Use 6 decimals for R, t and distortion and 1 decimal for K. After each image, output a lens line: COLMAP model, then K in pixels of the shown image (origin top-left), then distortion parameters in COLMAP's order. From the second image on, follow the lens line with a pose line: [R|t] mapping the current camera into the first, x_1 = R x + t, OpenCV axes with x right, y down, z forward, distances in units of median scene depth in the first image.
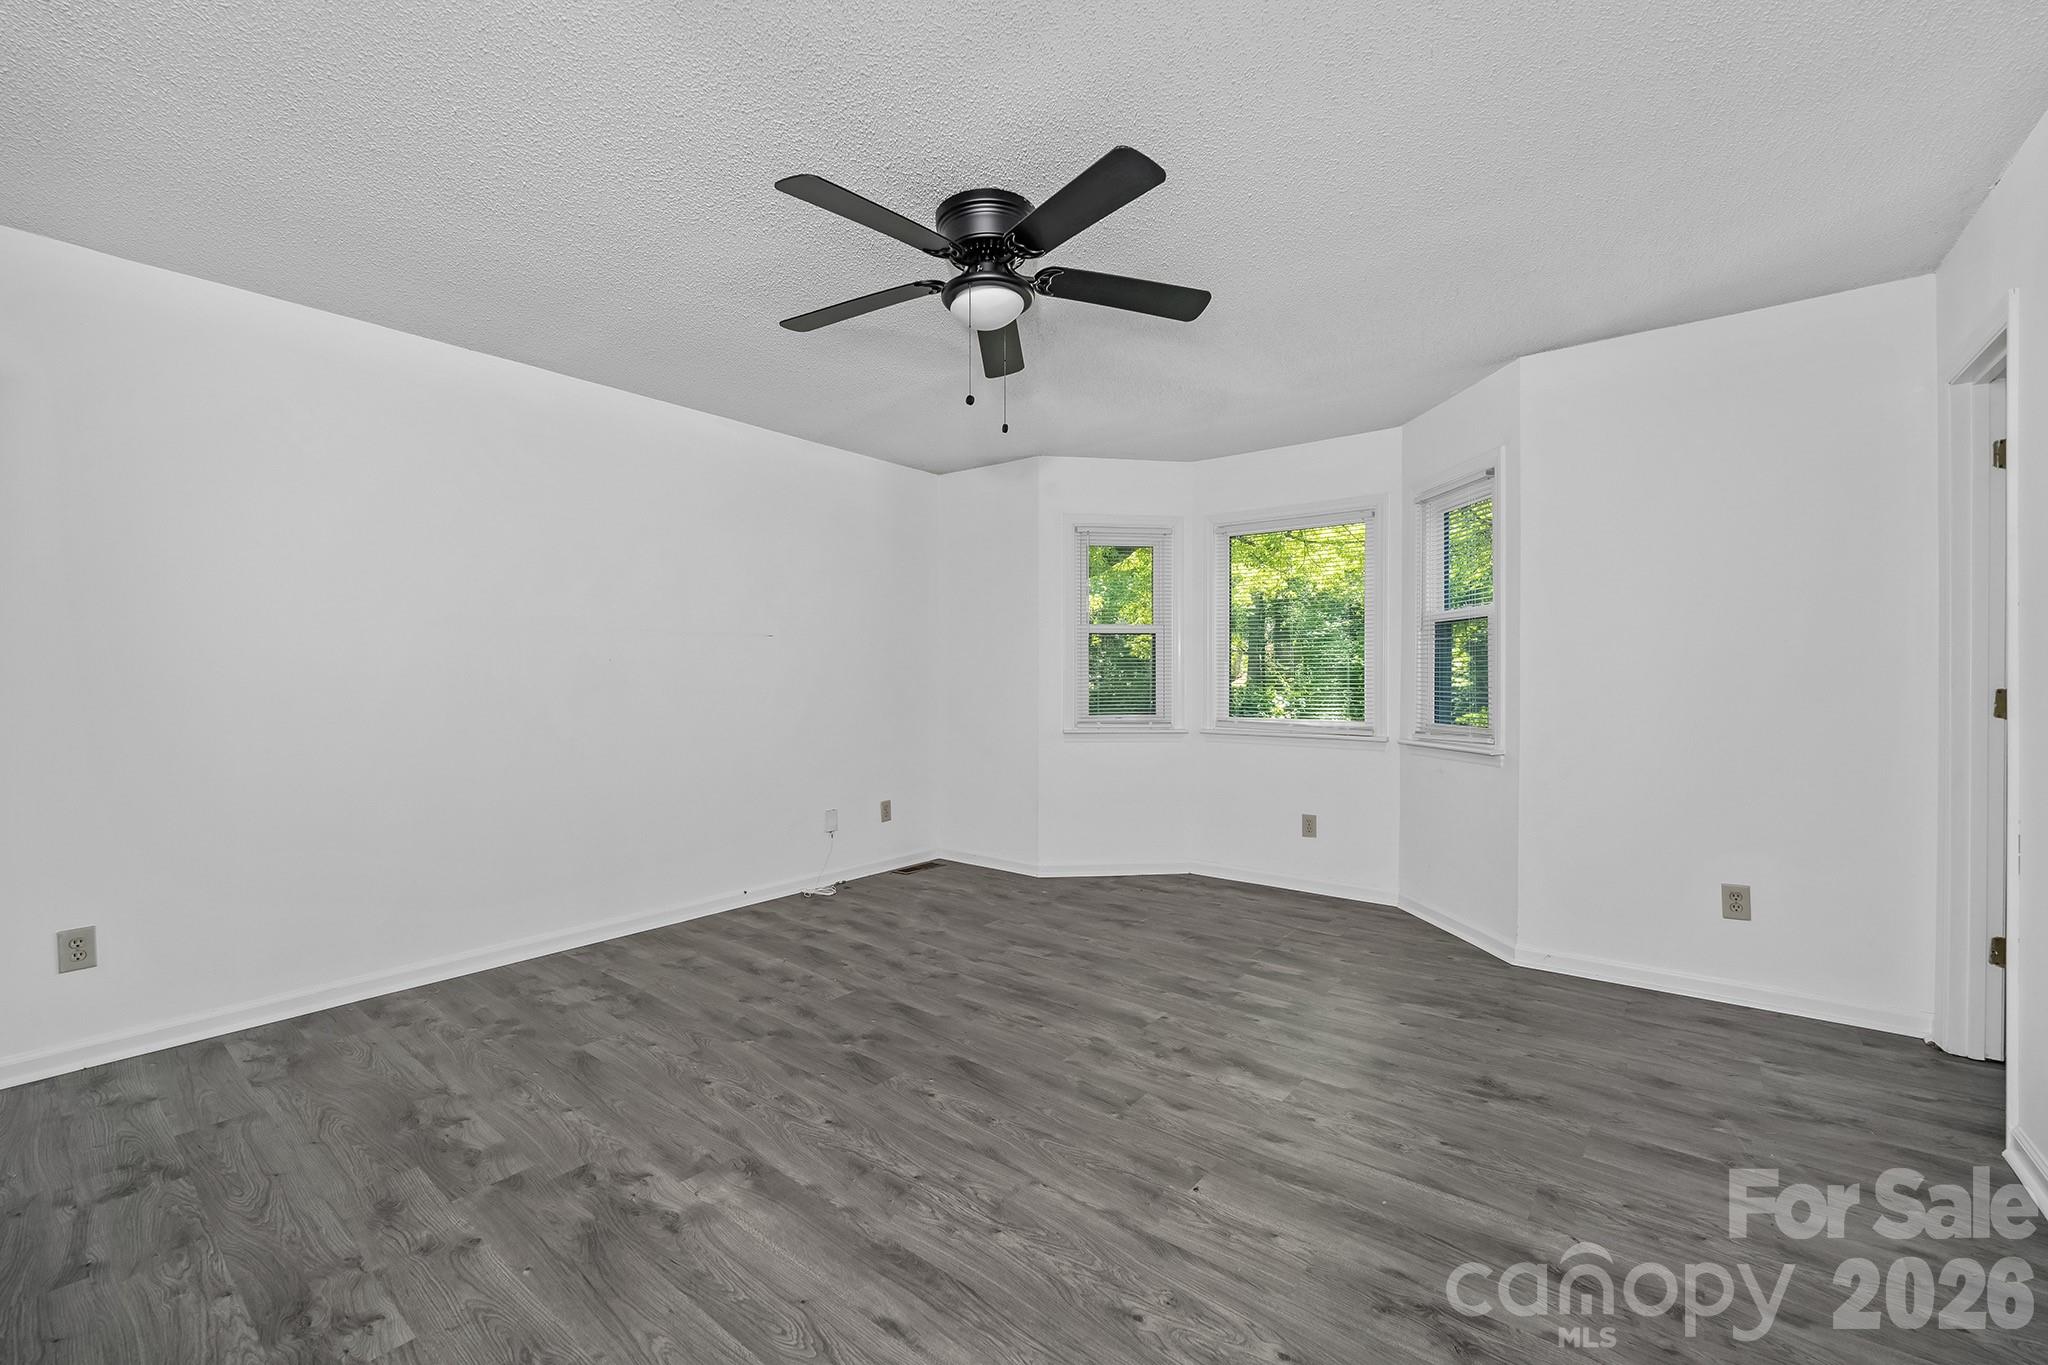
lens RADIAL K [[848.8, 0, 1023.7], [0, 848.8, 672.5], [0, 0, 1]] dist [-0.002208, 0.000075]
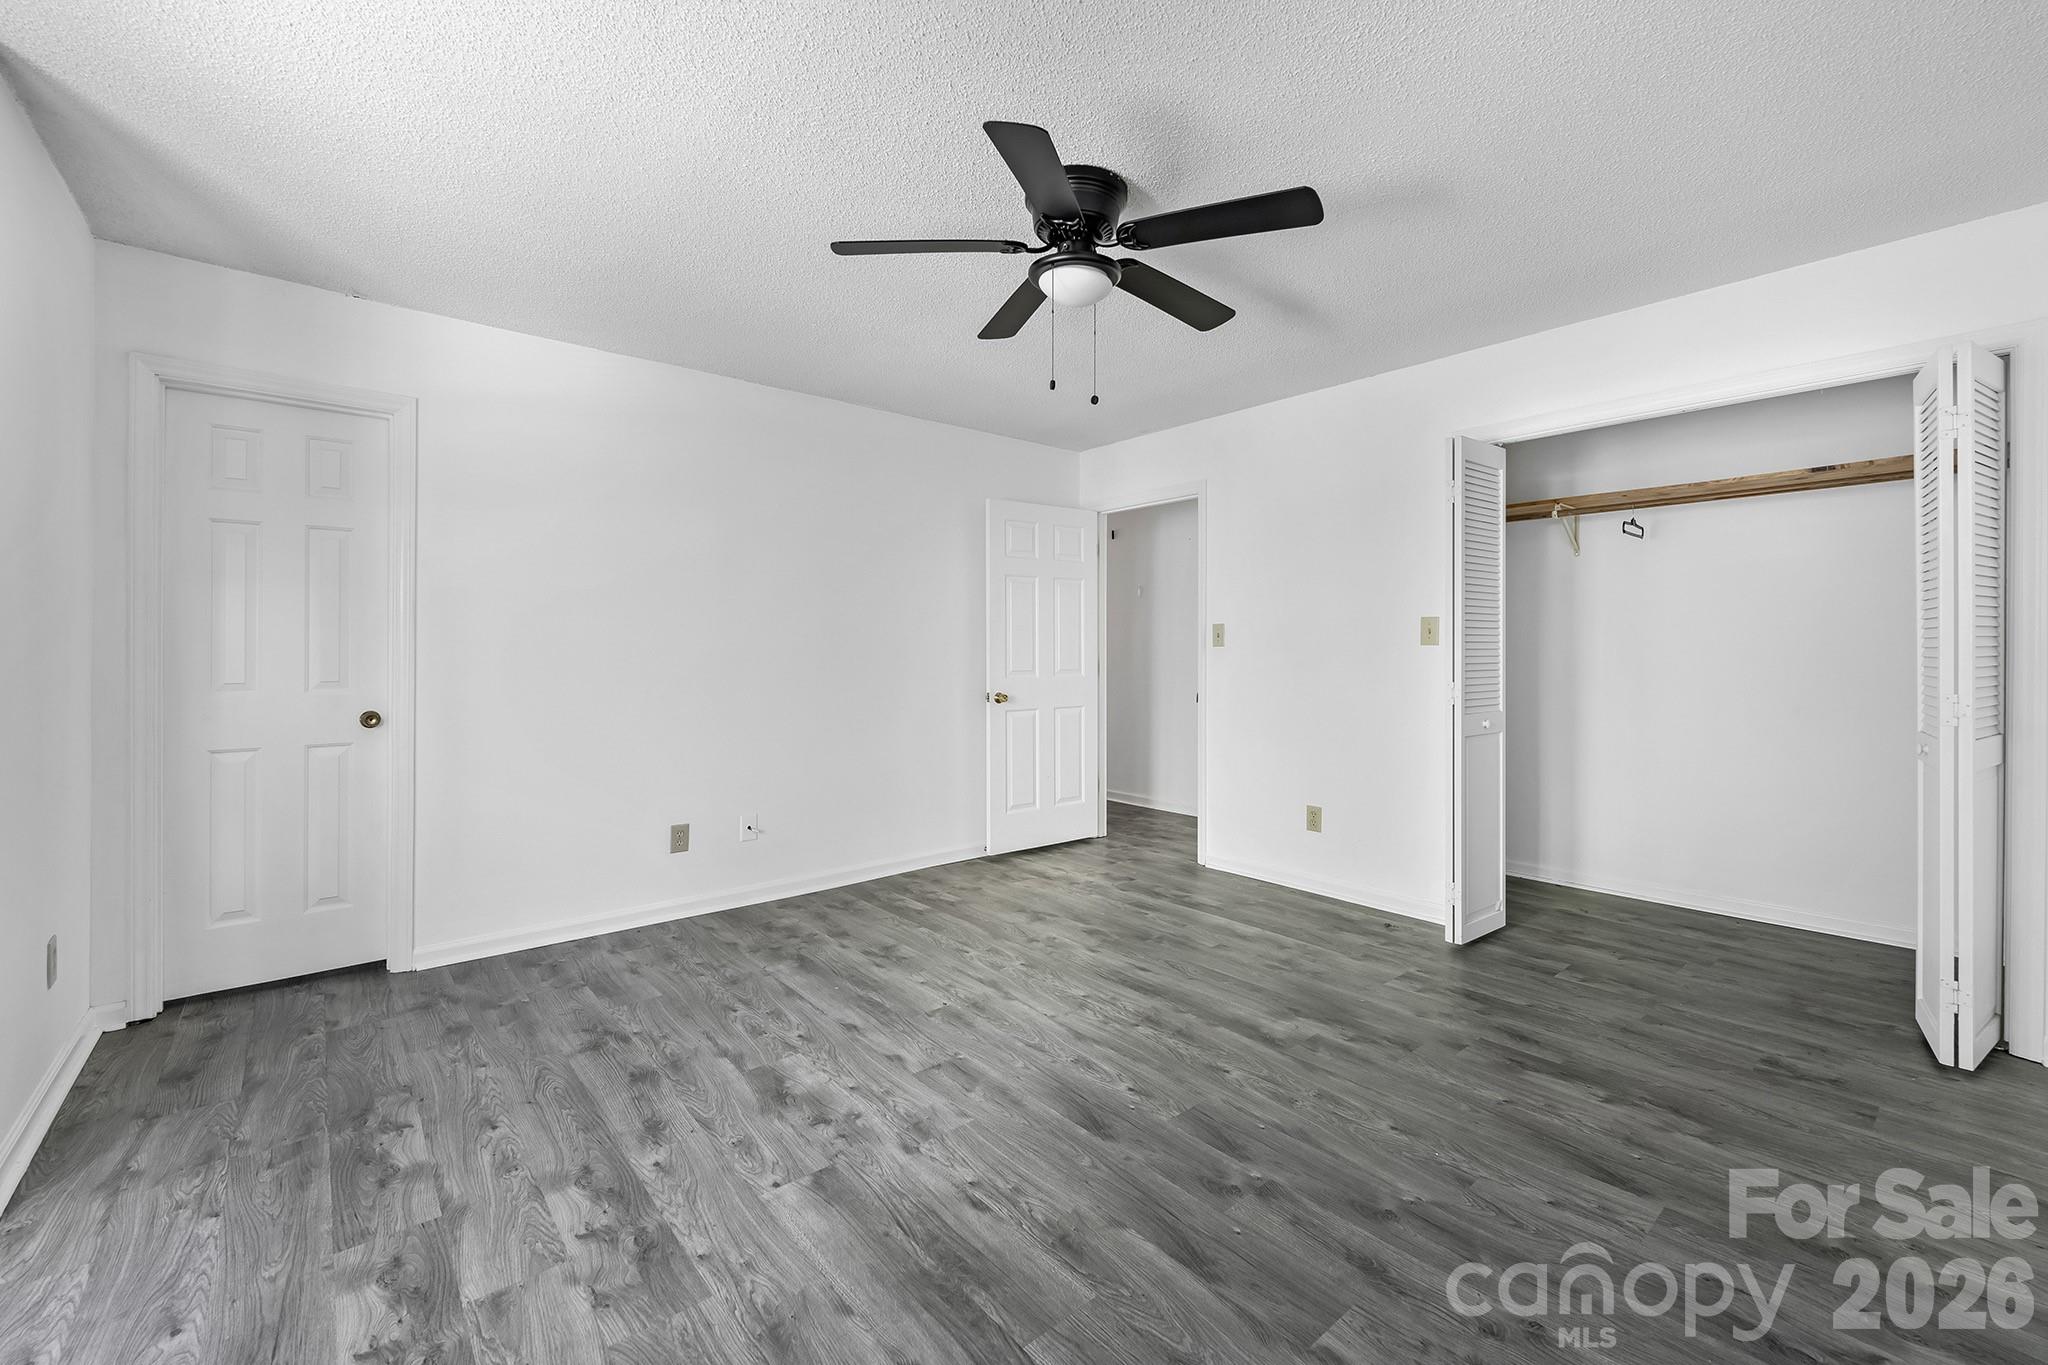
lens RADIAL K [[848.8, 0, 1023.3], [0, 848.8, 666.5], [0, 0, 1]] dist [-0.002208, 0.000075]
pose [[-0.980006, -0.001064, 0.198965, -0.184783], [0.002036, 0.999880, 0.015375, 0.003727], [-0.198957, 0.015472, -0.979886, 2.011557]]
